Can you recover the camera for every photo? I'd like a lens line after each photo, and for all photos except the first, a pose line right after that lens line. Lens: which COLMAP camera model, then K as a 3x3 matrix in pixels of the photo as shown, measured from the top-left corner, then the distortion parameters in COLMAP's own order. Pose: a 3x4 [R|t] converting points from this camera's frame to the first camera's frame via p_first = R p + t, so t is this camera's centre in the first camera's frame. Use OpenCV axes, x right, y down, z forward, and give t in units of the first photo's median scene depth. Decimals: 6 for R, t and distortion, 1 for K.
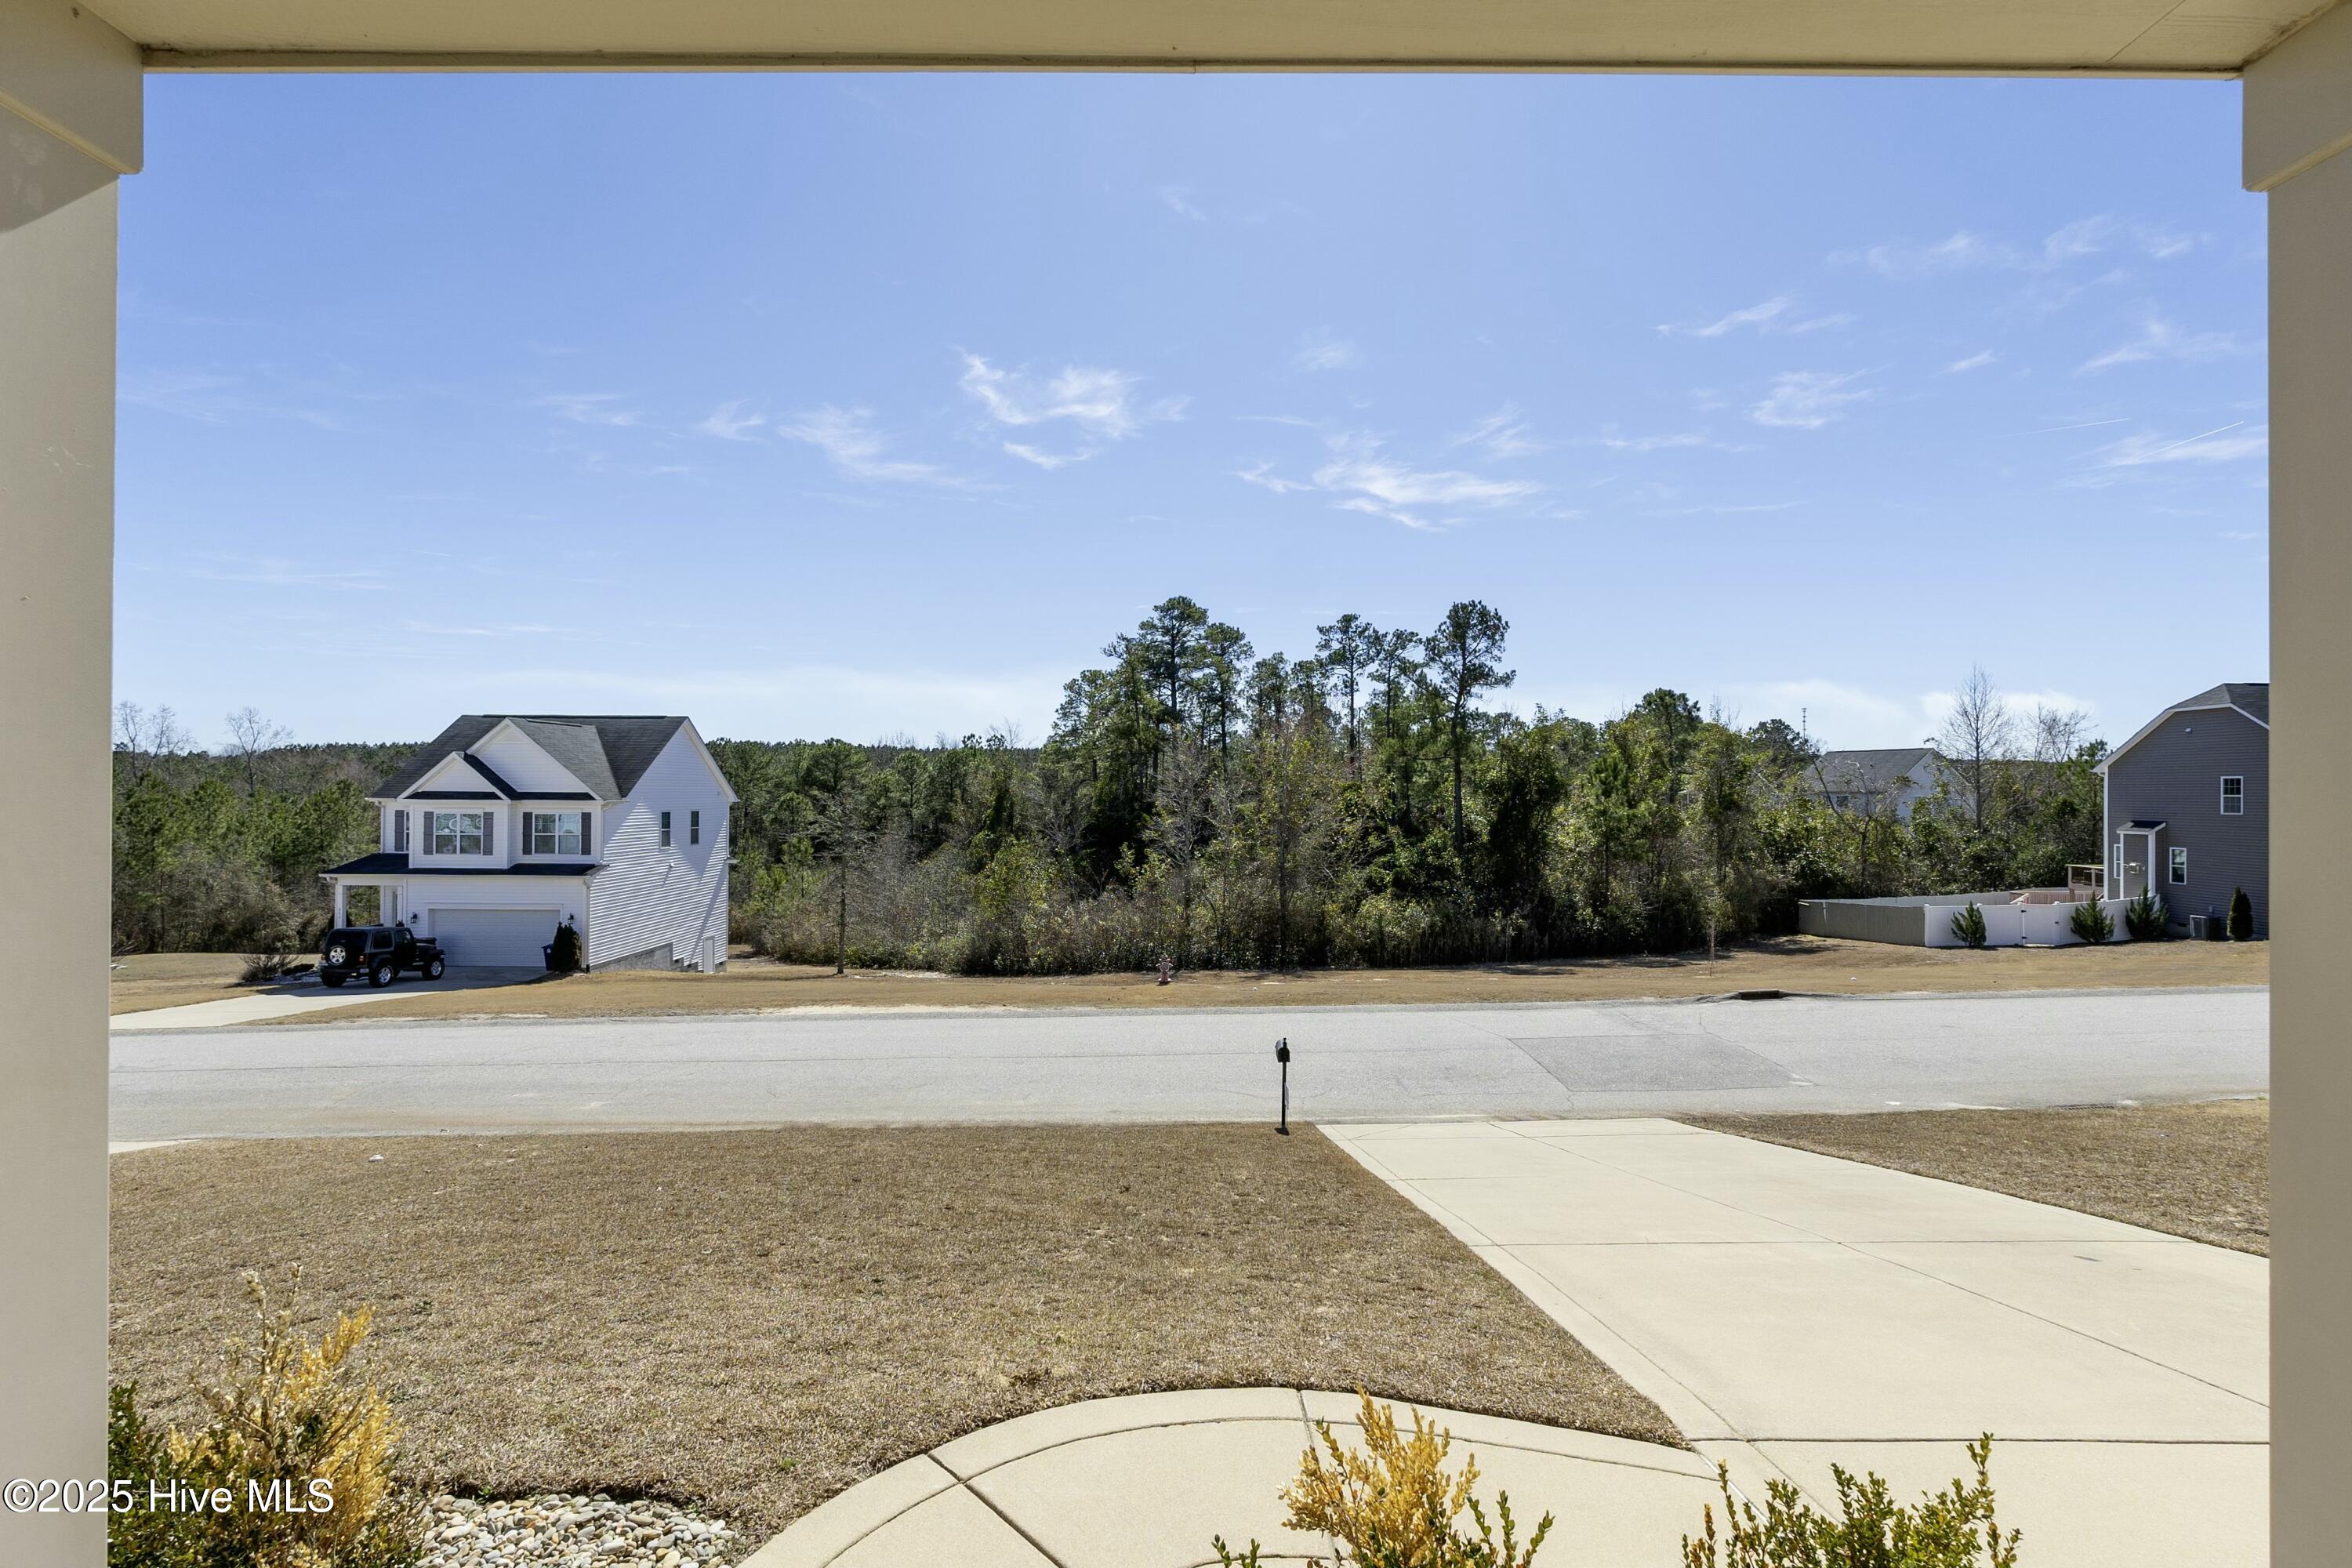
lens RADIAL K [[1077.2, 0, 1178.6], [0, 1077.2, 793.3], [0, 0, 1]] dist [-0.004042, -0.000004]
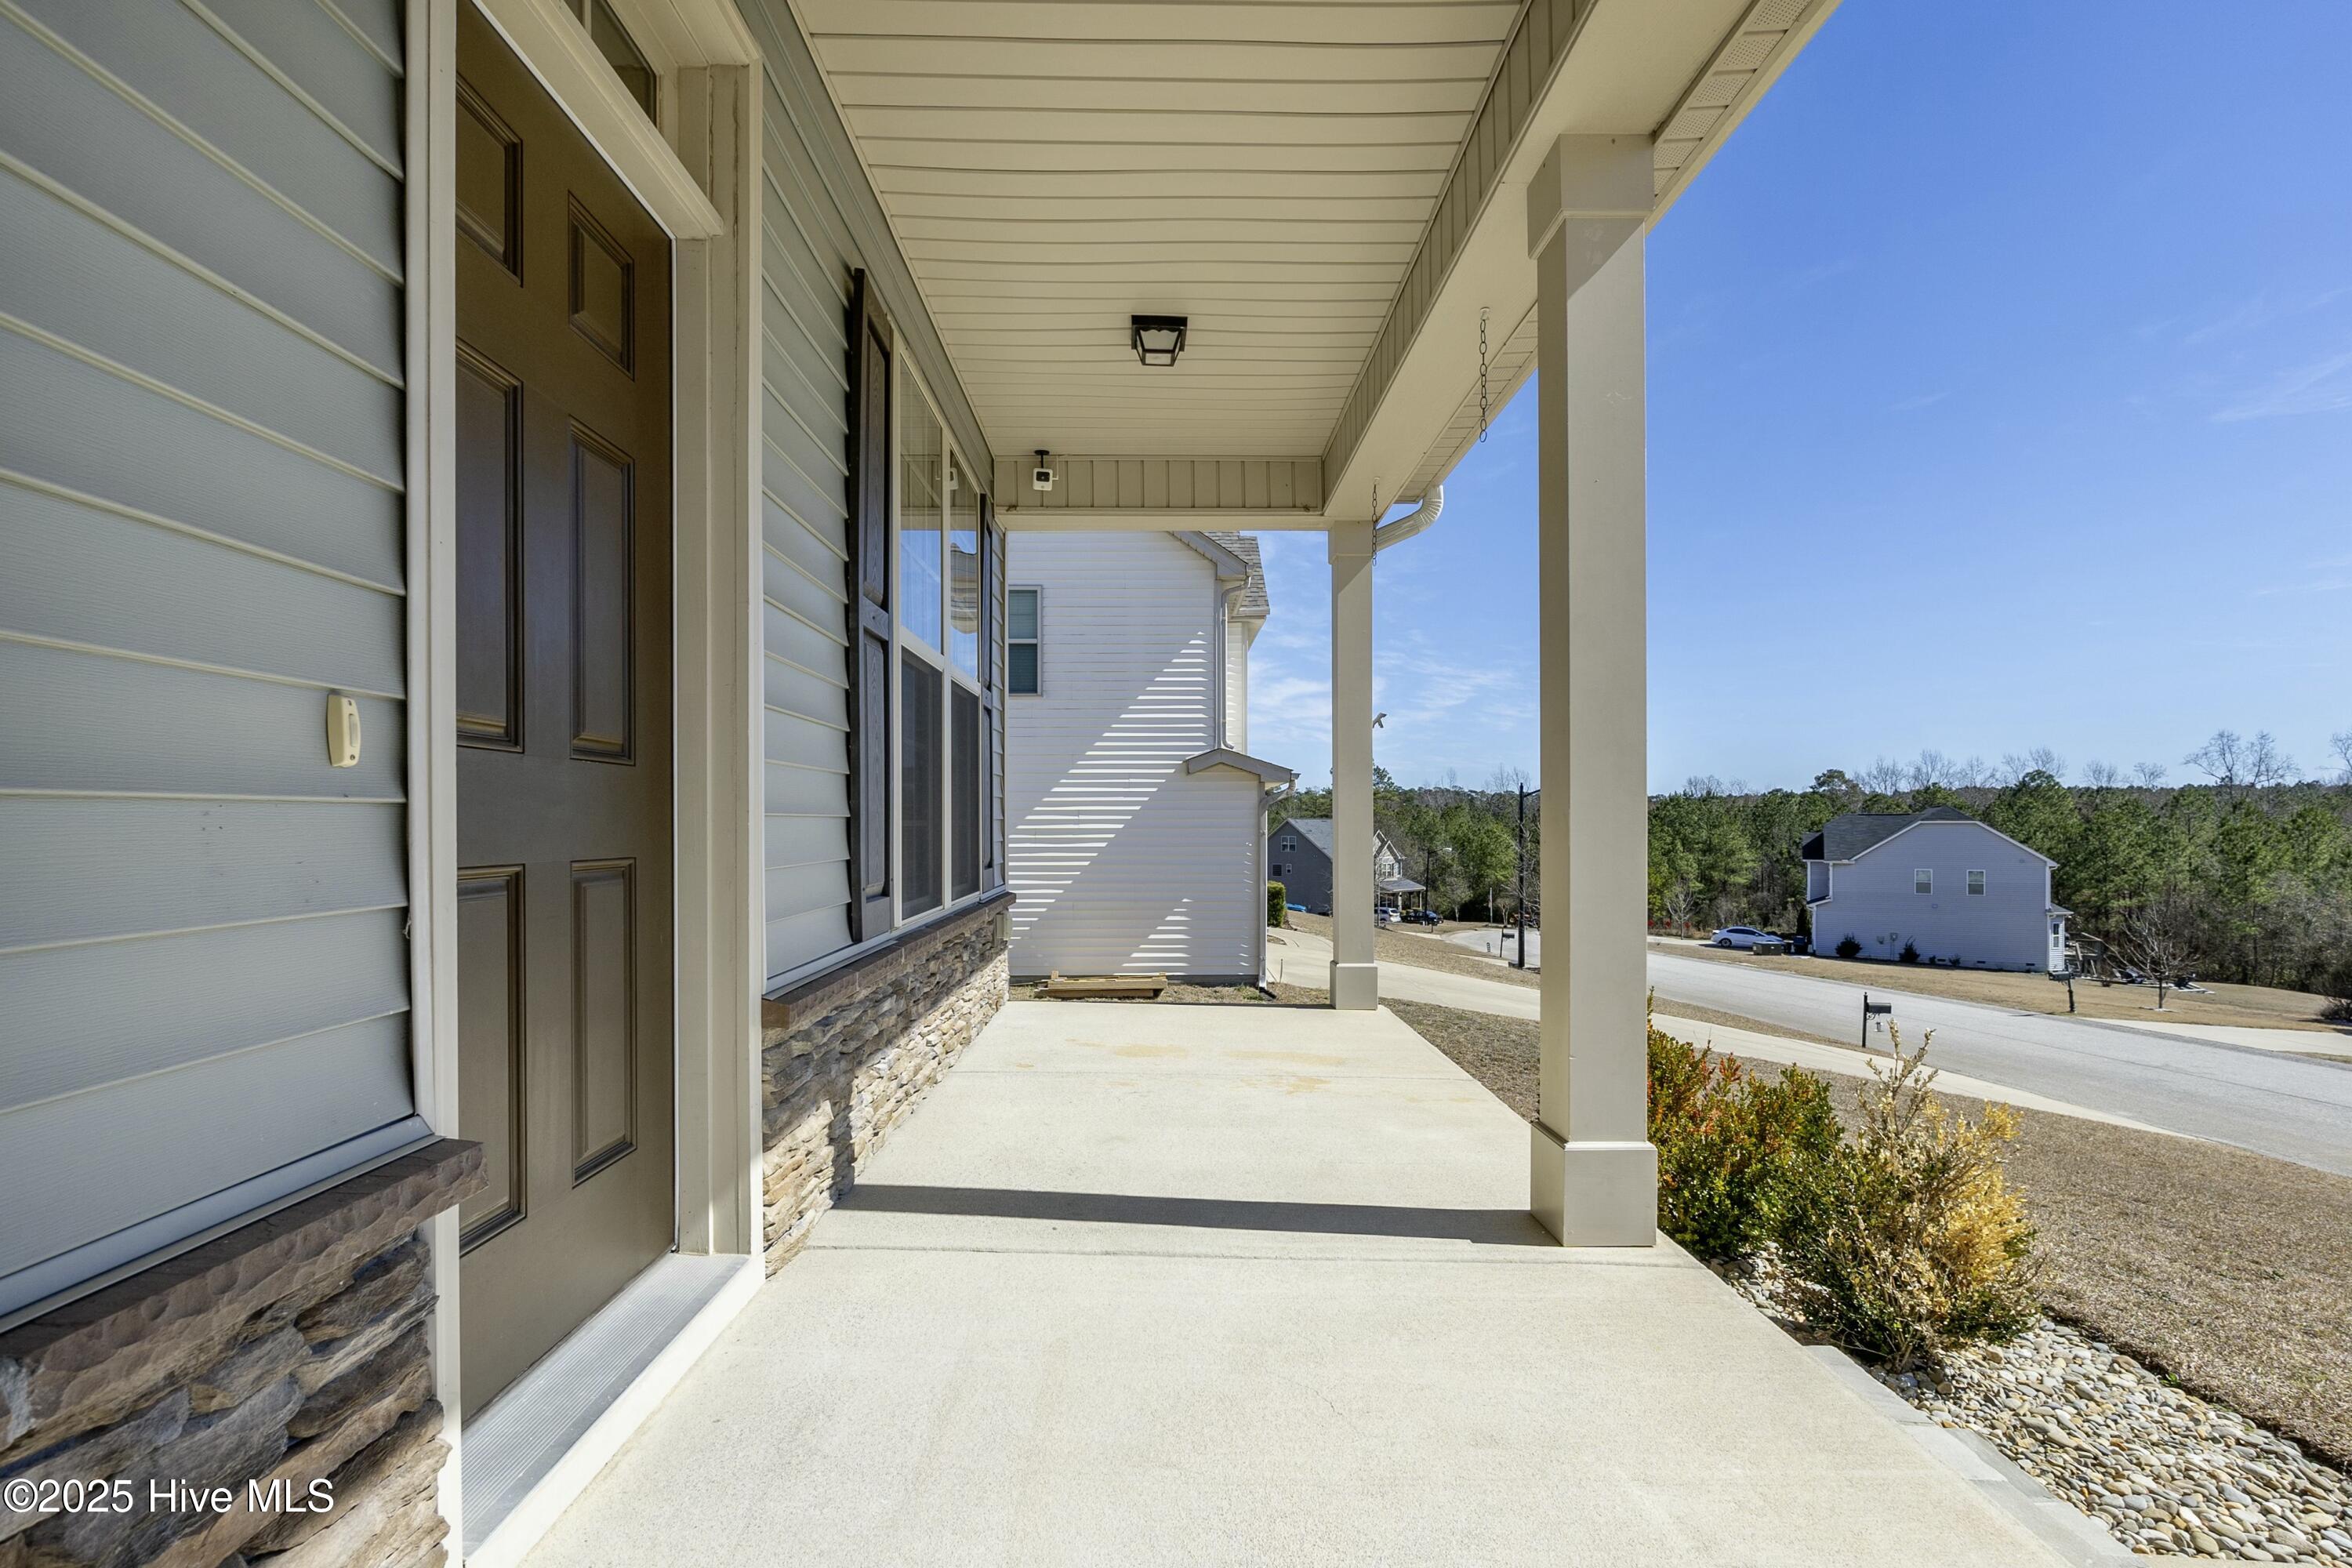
lens RADIAL K [[1093.9, 0, 1172.3], [0, 1093.9, 828.6], [0, 0, 1]] dist [-0.007891, -0.000070]
pose [[0.028473, 0.001952, -0.999593, 0.292462], [0.005280, 0.999984, 0.002103, 0.156643], [0.999581, -0.005337, 0.028462, 0.087440]]
